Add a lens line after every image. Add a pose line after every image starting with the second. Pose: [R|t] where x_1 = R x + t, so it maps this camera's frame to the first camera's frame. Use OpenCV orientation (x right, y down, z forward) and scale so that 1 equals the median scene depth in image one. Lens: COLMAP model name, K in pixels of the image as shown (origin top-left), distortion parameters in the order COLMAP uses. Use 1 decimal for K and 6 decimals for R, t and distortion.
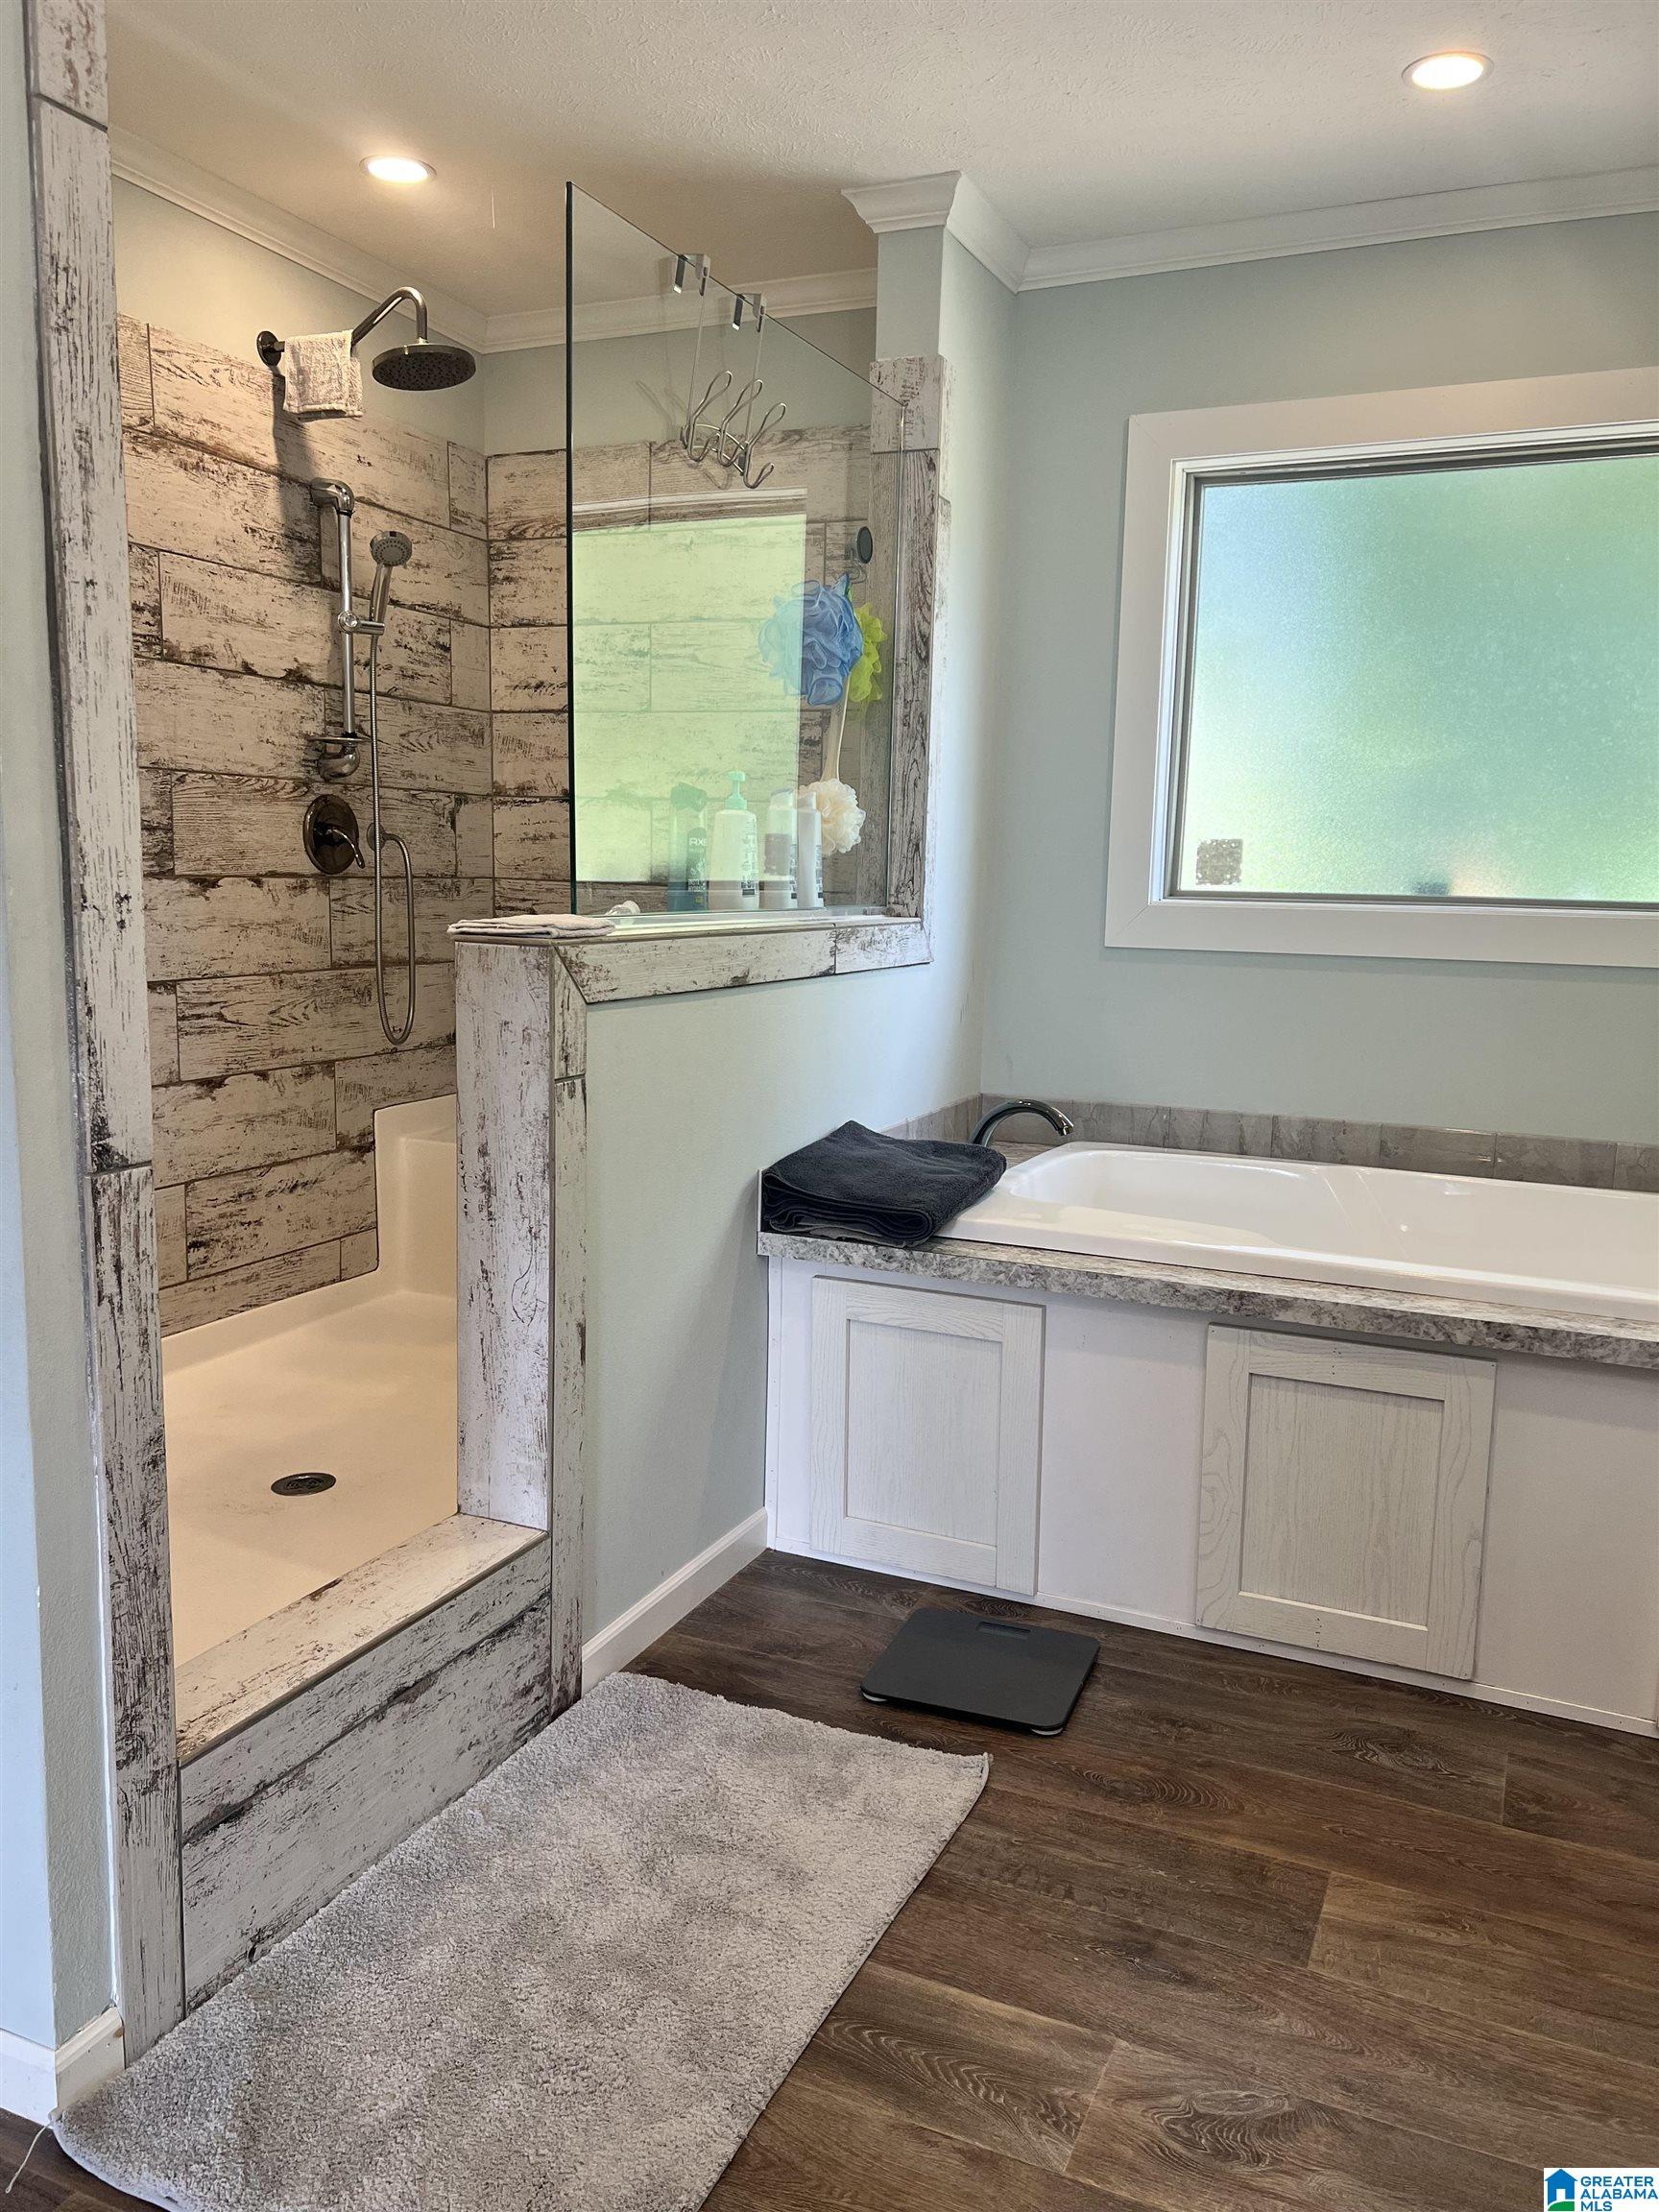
lens RADIAL K [[1698.0, 0, 829.5], [0, 1698.0, 1106.0], [0, 0, 1]] dist [0.027544, -0.012996]
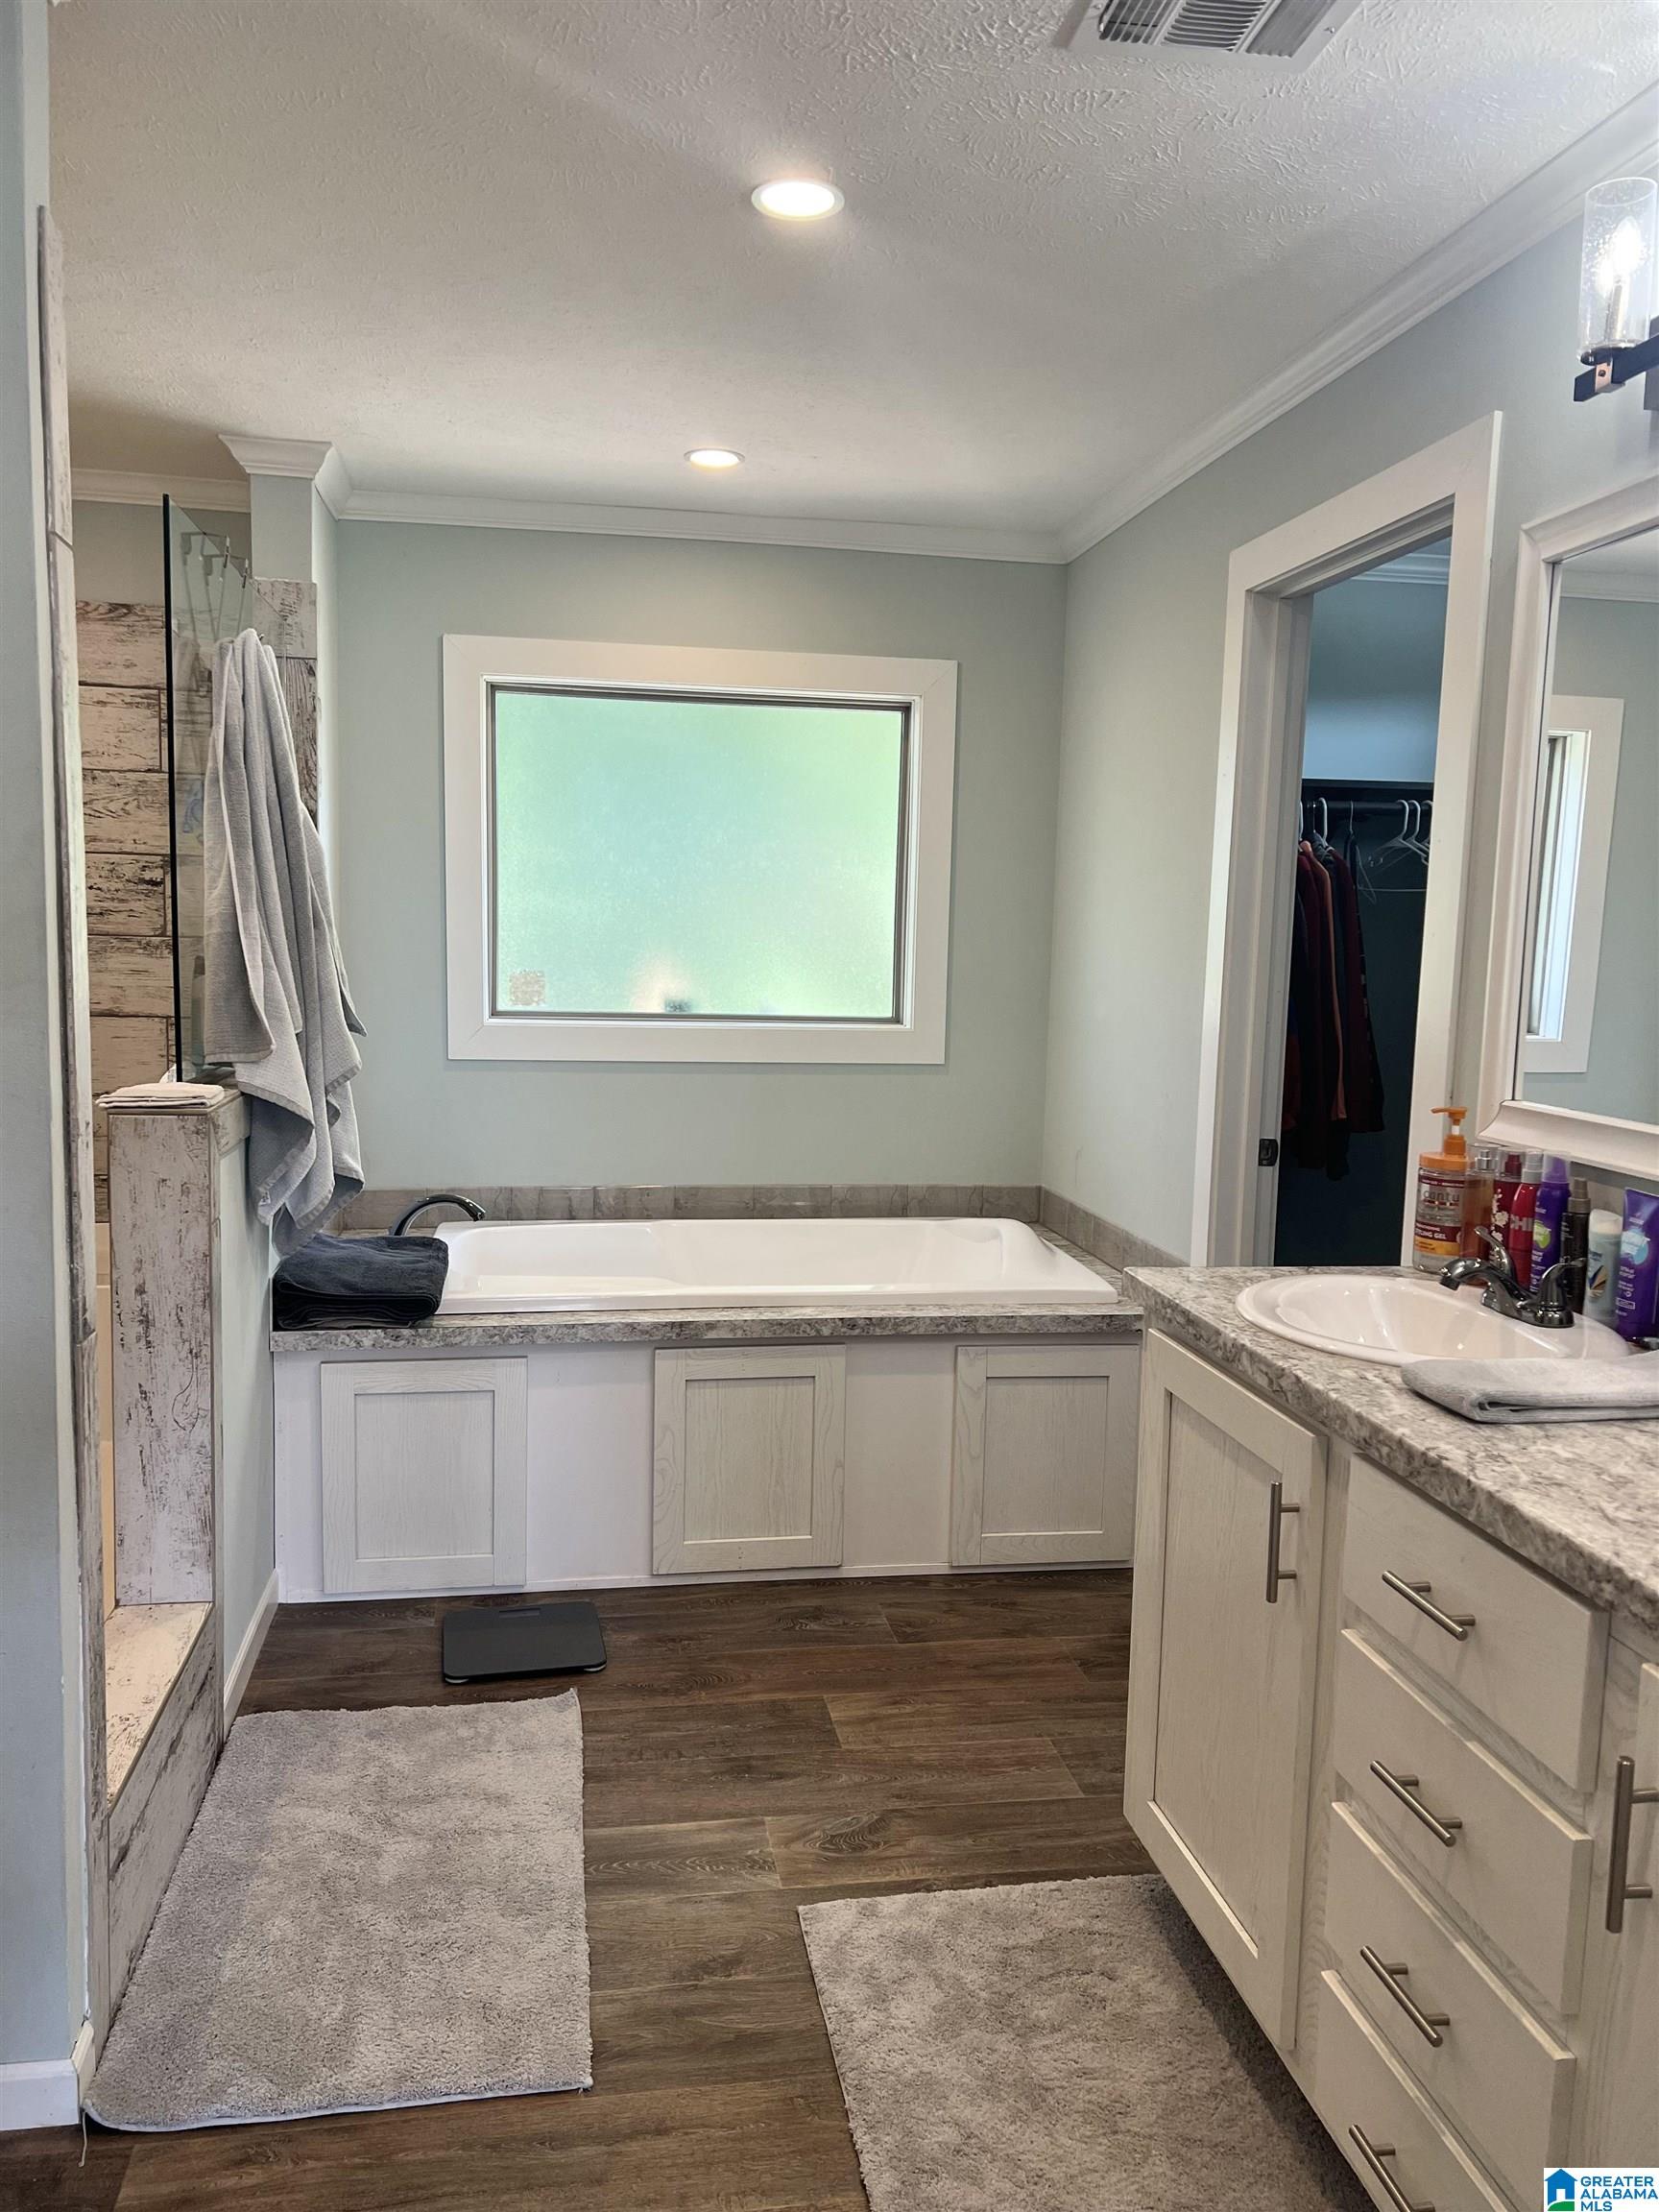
lens RADIAL K [[1694.4, 0, 829.5], [0, 1694.4, 1106.0], [0, 0, 1]] dist [0.002362, -0.001301]
pose [[0.834494, -0.069437, 0.546625, -0.407154], [0.084371, 0.996432, -0.002228, -0.053620], [-0.544519, 0.047978, 0.837375, -0.231268]]
